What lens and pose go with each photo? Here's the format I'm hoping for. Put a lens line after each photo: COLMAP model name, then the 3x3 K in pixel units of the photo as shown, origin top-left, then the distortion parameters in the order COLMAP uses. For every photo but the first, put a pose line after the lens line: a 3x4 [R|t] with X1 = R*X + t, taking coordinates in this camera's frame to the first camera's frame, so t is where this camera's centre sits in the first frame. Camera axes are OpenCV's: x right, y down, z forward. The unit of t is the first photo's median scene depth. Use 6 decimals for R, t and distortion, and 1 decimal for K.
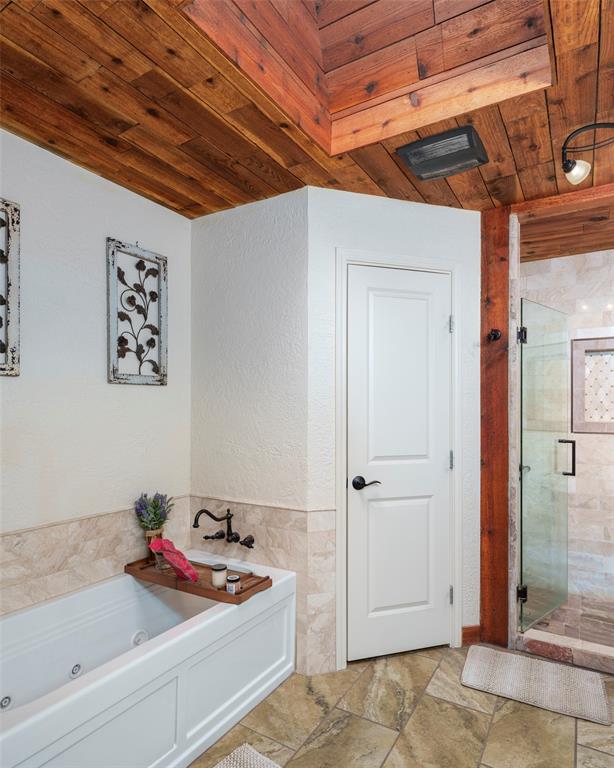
lens RADIAL K [[448.2, 0, 308.3], [0, 448.2, 386.0], [0, 0, 1]] dist [0.005487, -0.000157]
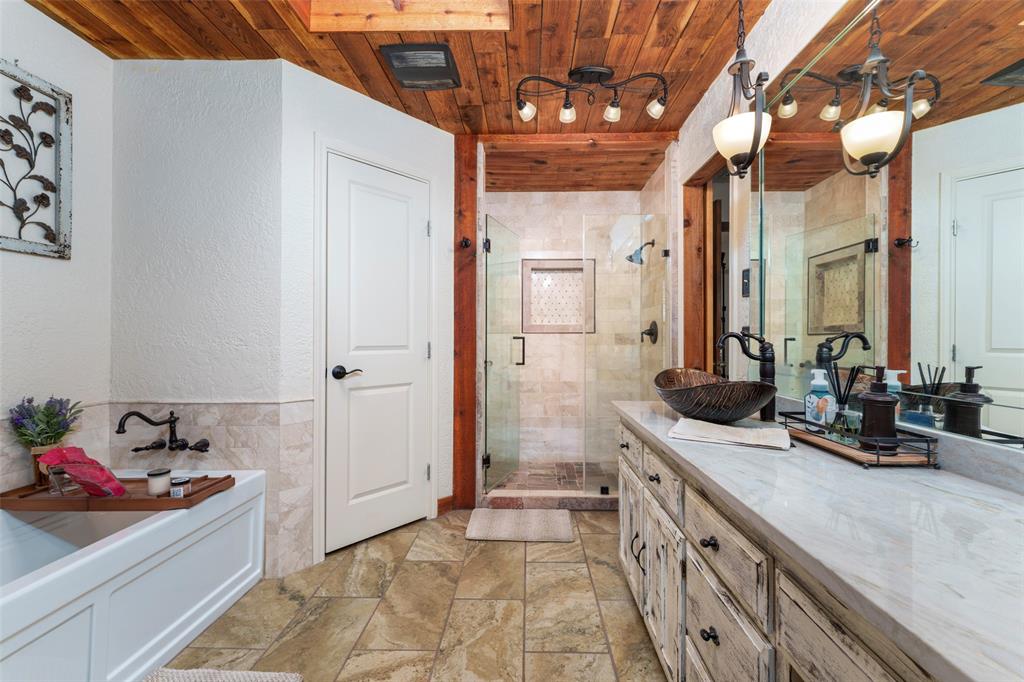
lens RADIAL K [[427.5, 0, 515.3], [0, 427.5, 338.4], [0, 0, 1]] dist [0.002921, 0.000135]
pose [[0.866915, 0.005613, 0.498425, -0.021313], [-0.001608, 0.999963, -0.008465, 0.147093], [-0.498454, 0.006537, 0.866892, -0.017101]]
